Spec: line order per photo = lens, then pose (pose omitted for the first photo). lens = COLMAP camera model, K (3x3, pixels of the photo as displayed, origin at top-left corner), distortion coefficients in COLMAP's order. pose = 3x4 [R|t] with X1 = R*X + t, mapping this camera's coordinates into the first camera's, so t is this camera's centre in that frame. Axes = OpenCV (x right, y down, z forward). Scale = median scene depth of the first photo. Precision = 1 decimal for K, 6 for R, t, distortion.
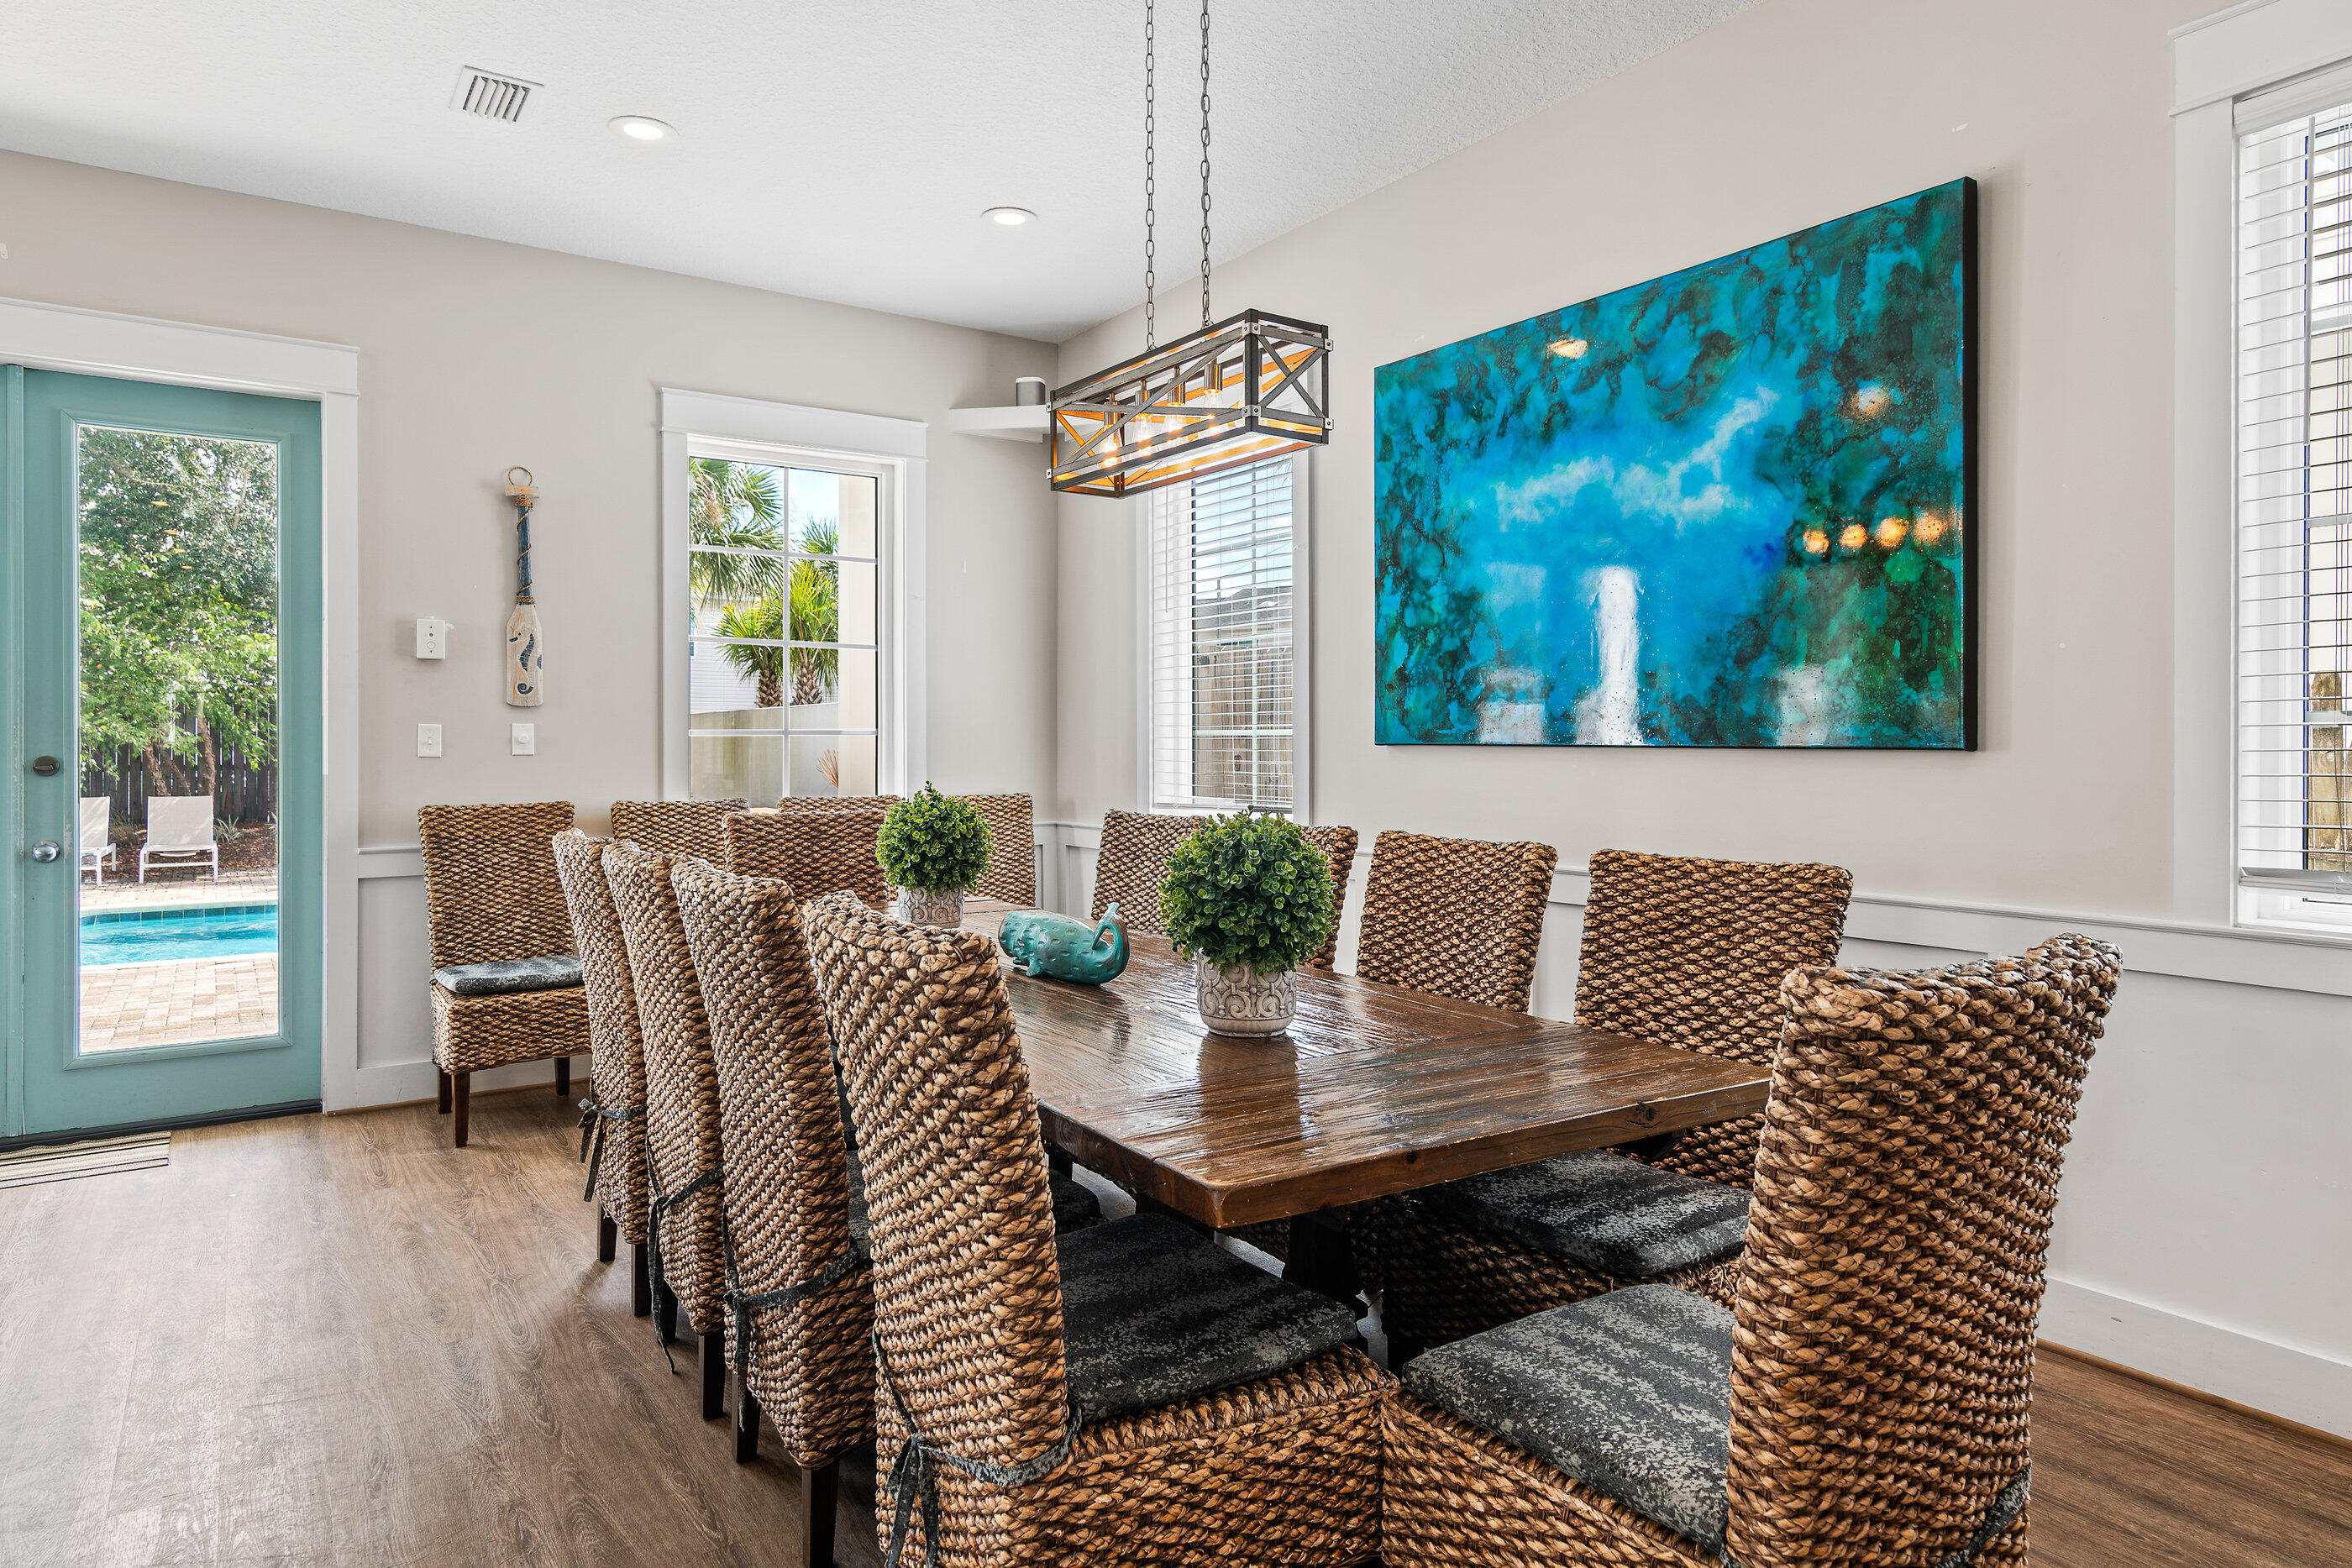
lens RADIAL K [[1373.6, 0, 1160.1], [0, 1373.6, 750.8], [0, 0, 1]] dist [0.003591, 0.001563]
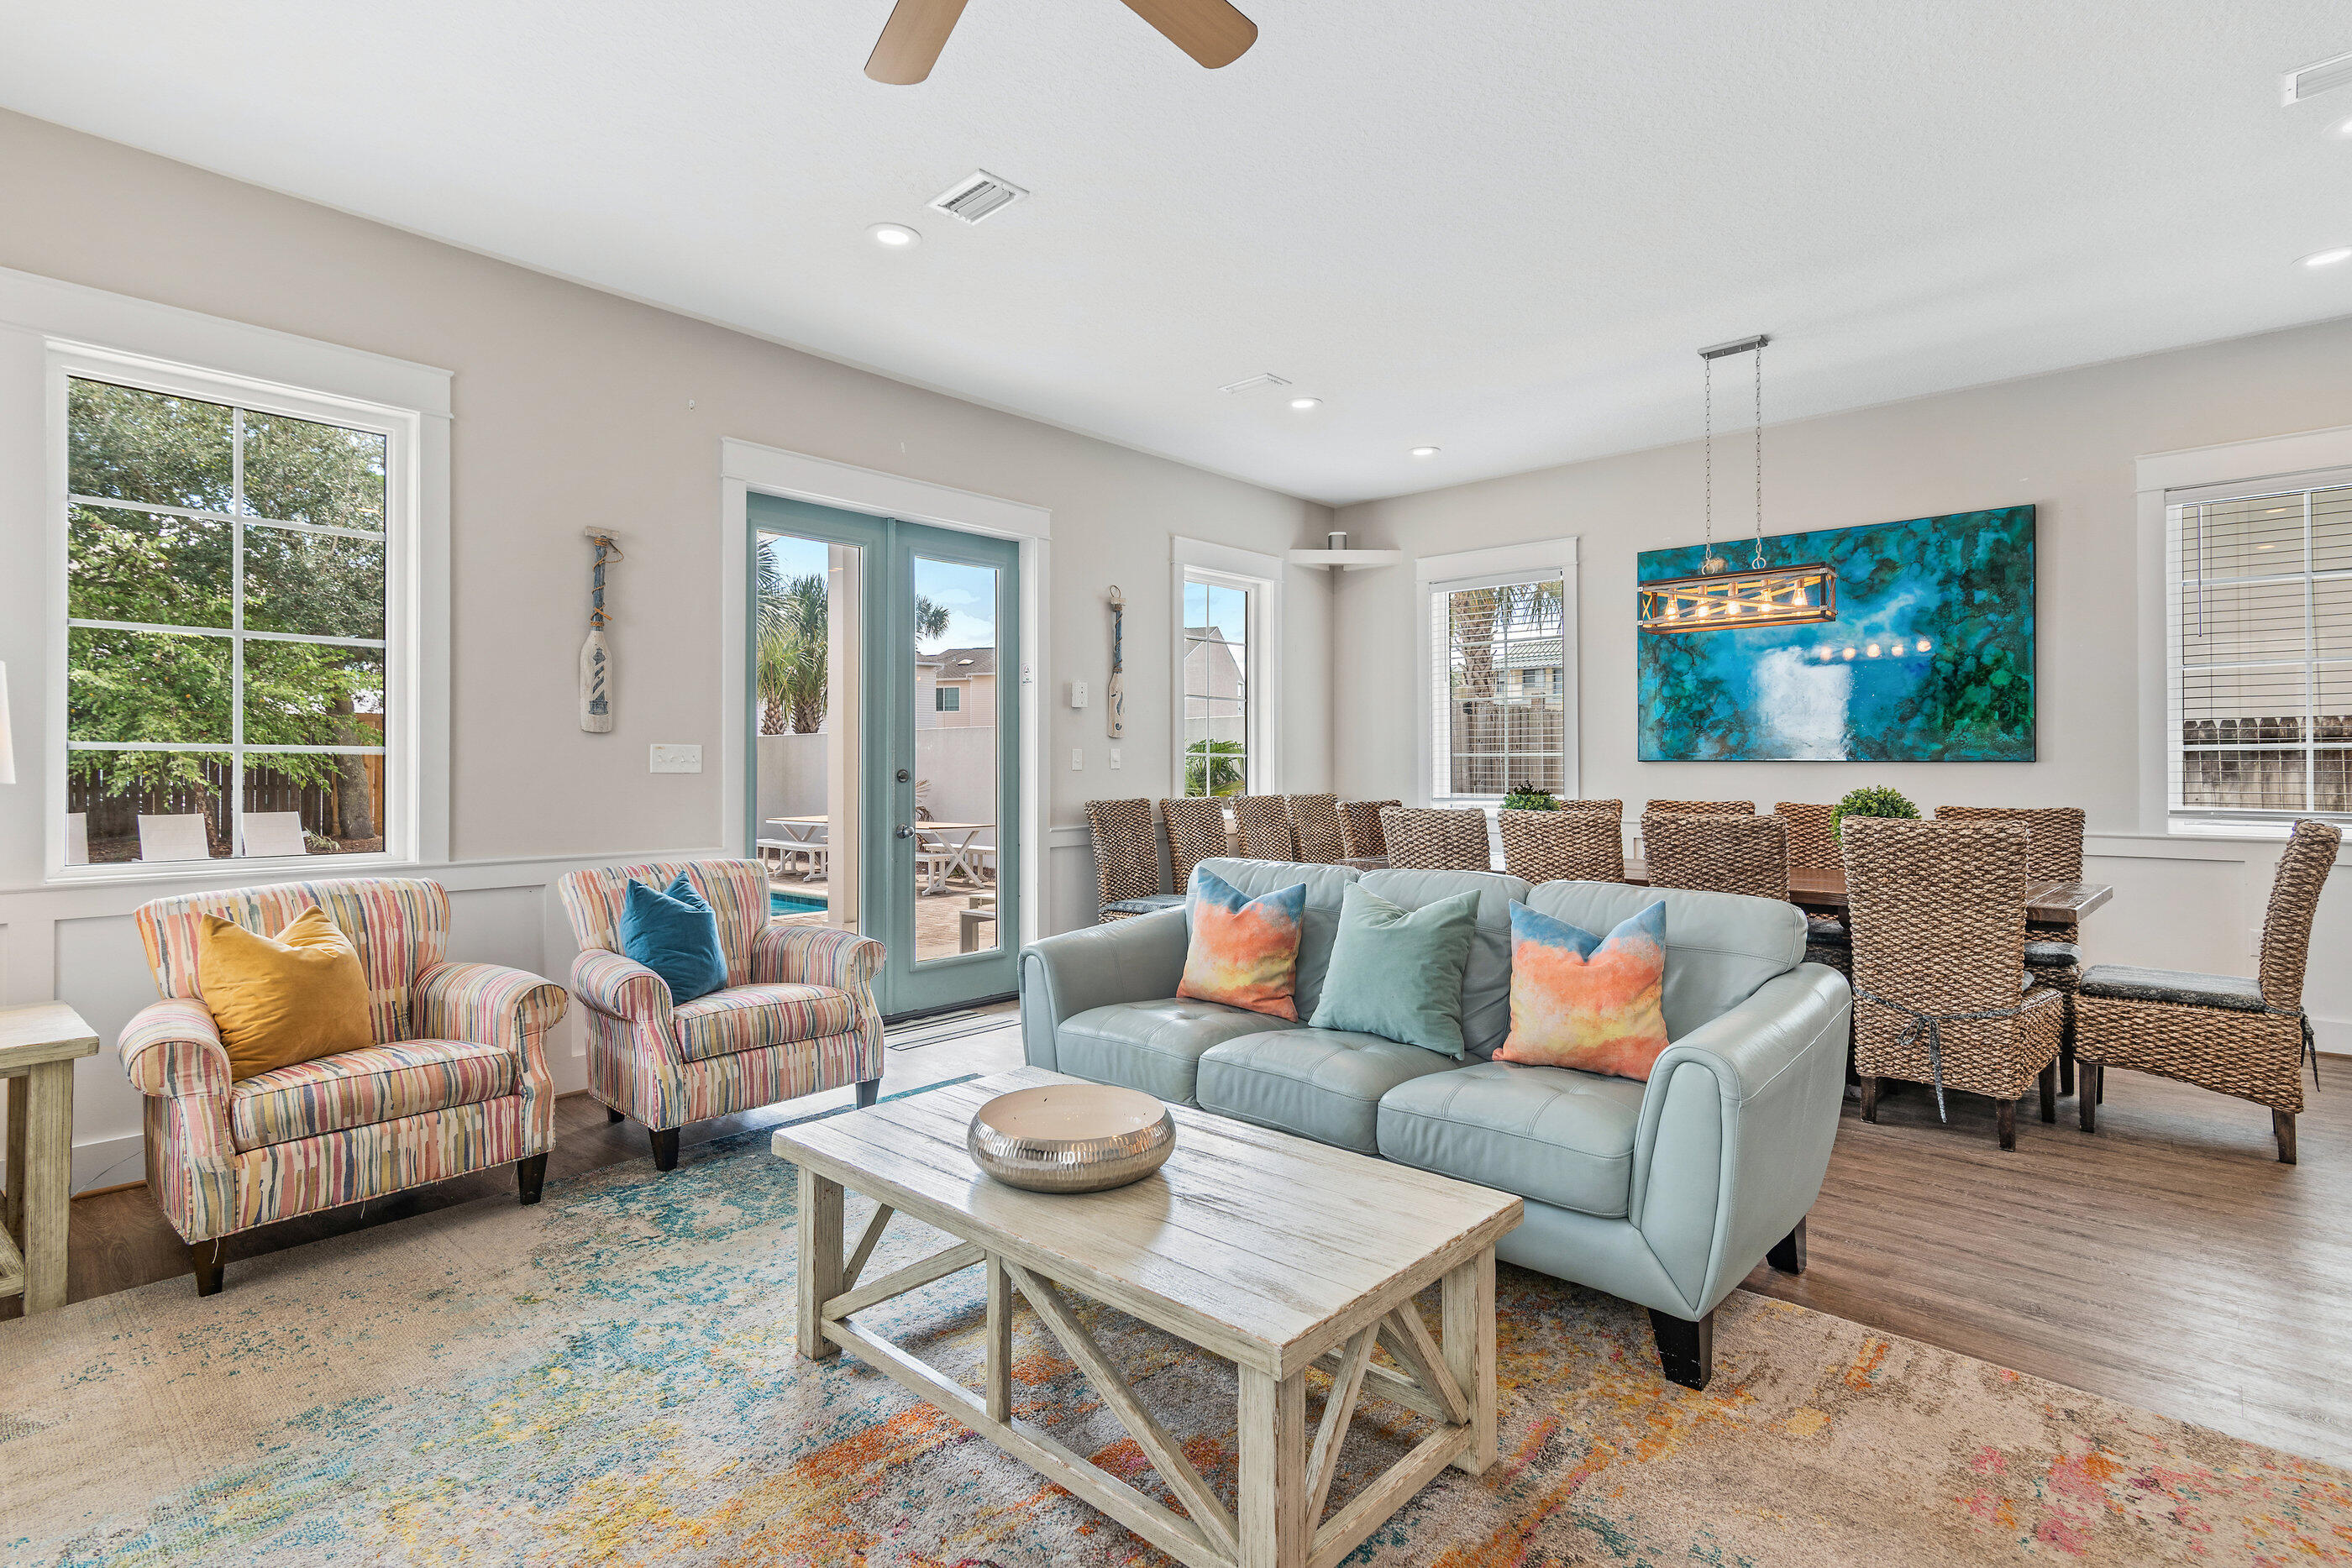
lens RADIAL K [[1135.3, 0, 1157.3], [0, 1135.3, 762.1], [0, 0, 1]] dist [0.015492, 0.000295]
pose [[0.970167, -0.001399, 0.242432, -0.870292], [0.003484, 0.999961, -0.008170, 0.007321], [-0.242411, 0.008771, 0.970134, -0.316935]]
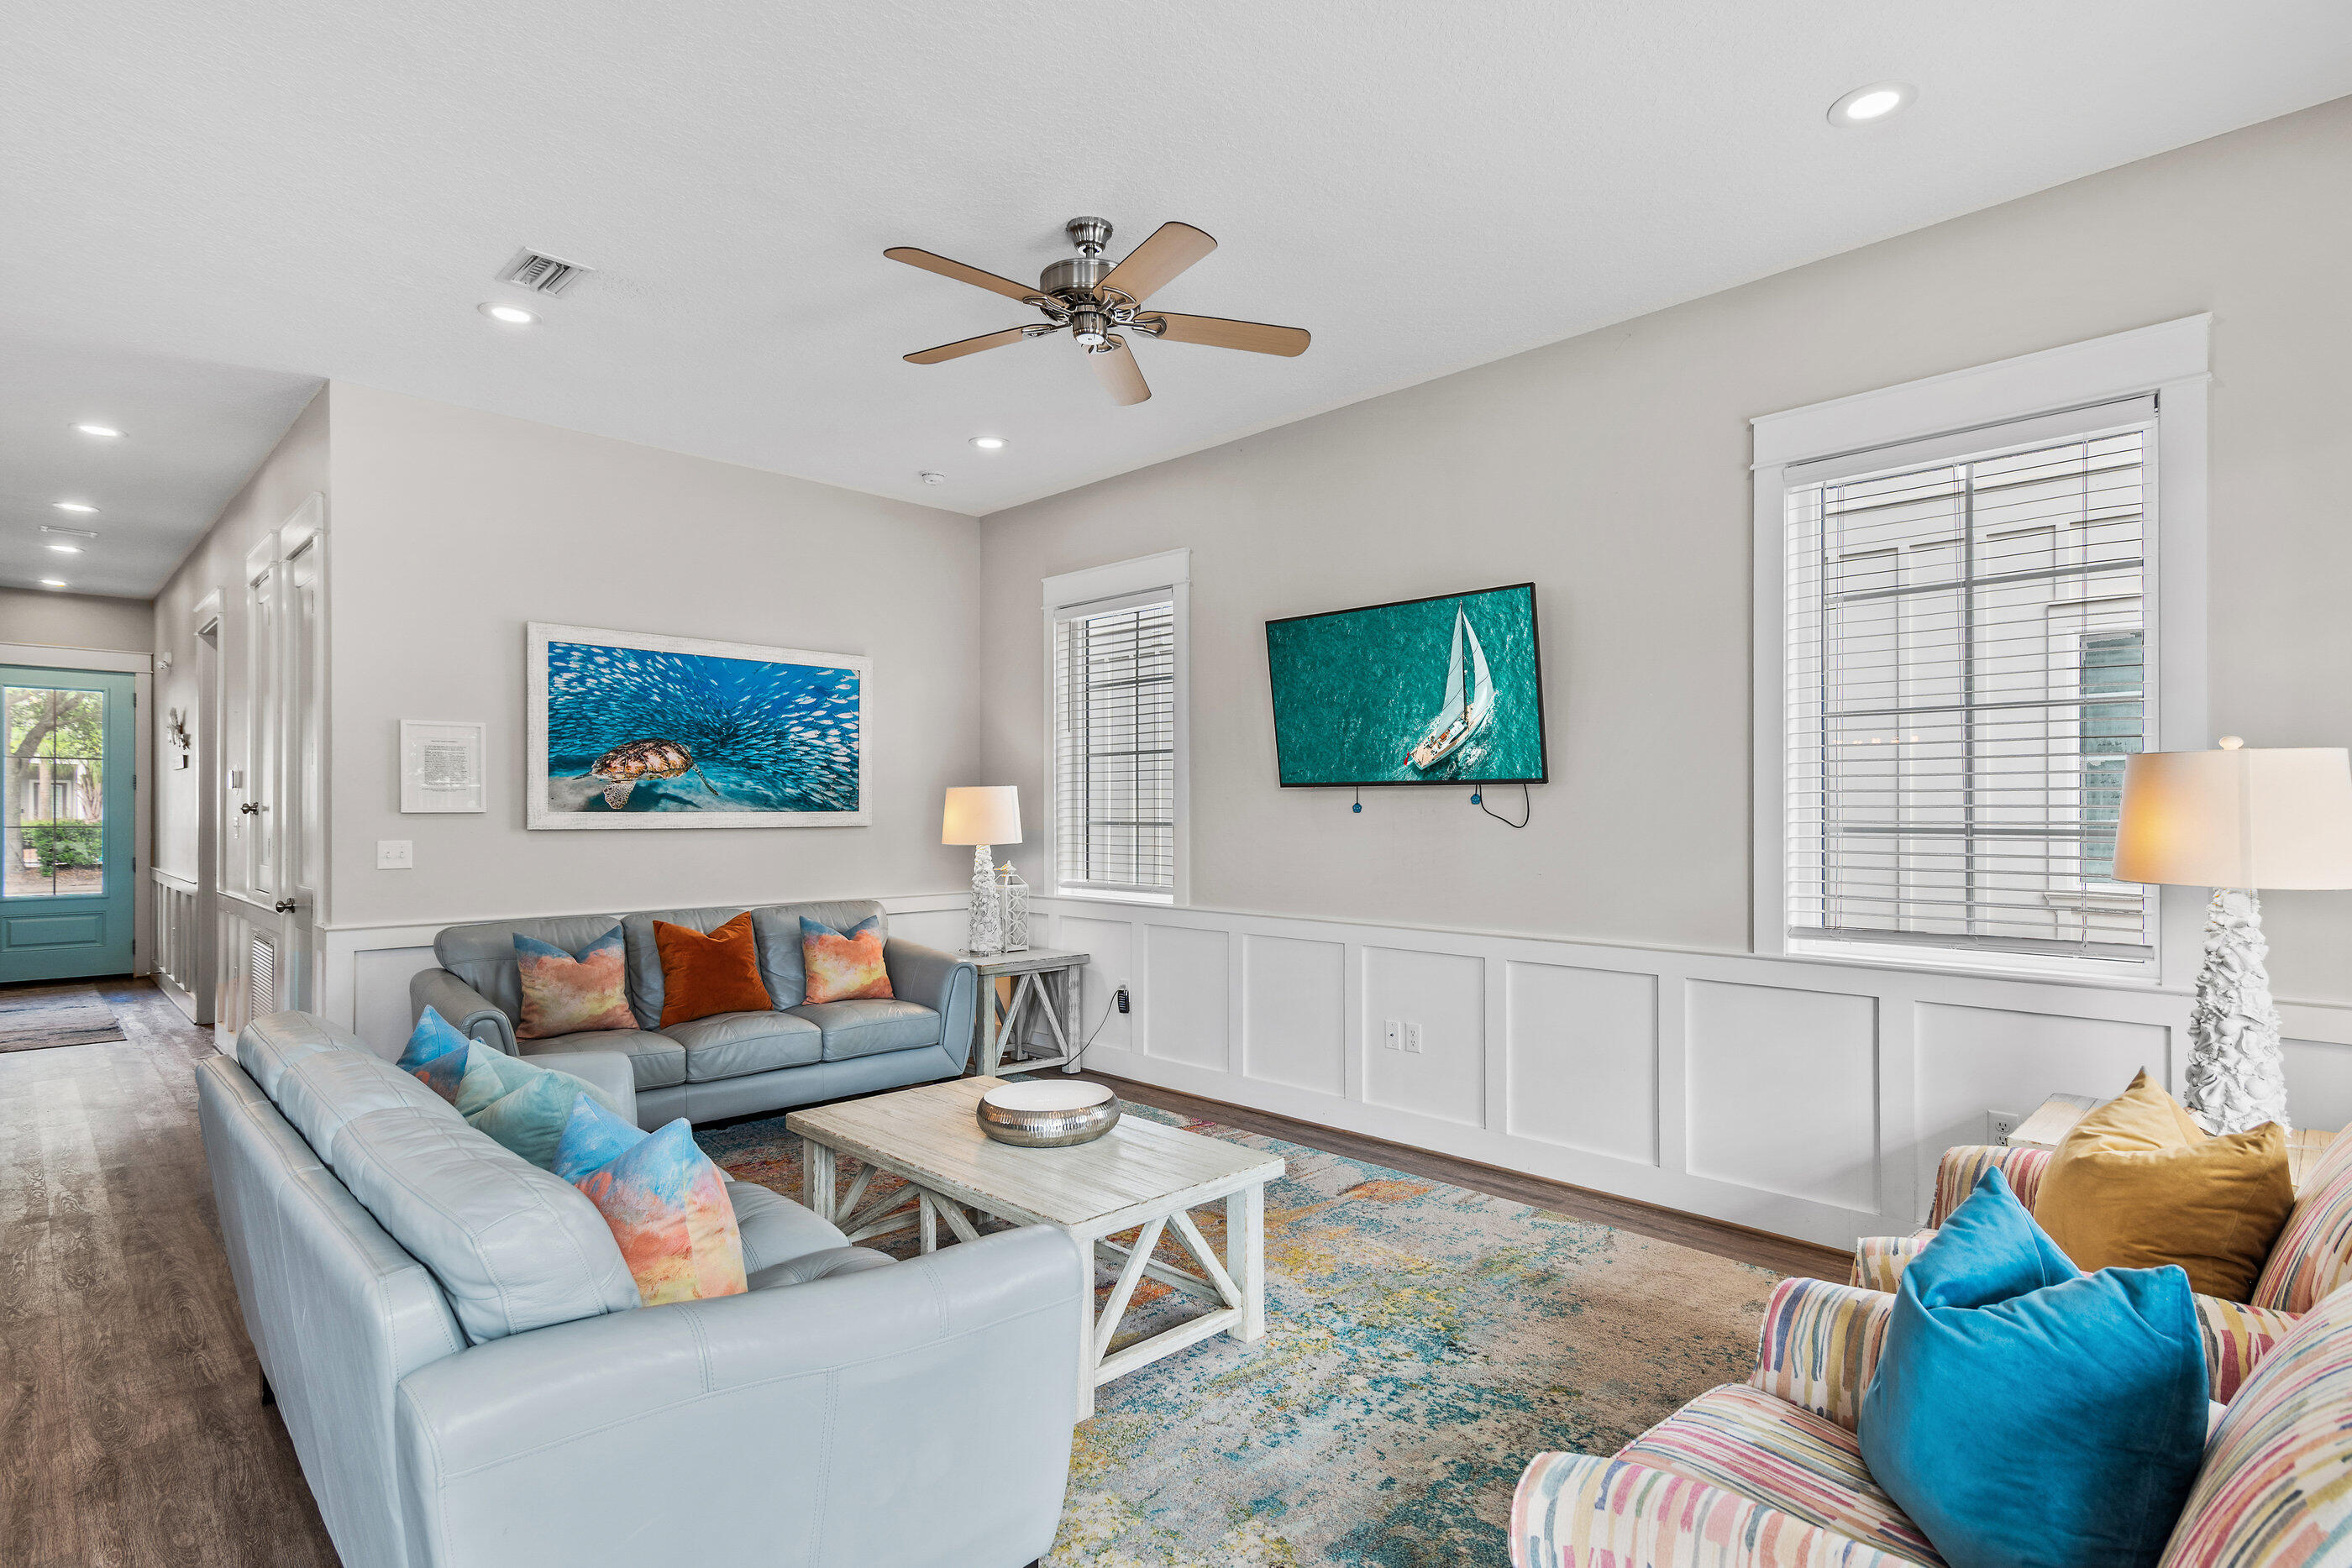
lens RADIAL K [[1171.7, 0, 1174.0], [0, 1171.7, 811.8], [0, 0, 1]] dist [0.022891, 0.000117]
pose [[-0.982207, 0.000434, -0.187803, -0.716125], [0.000025, 0.999998, 0.002181, -0.028657], [0.187803, 0.002137, -0.982204, 0.988314]]
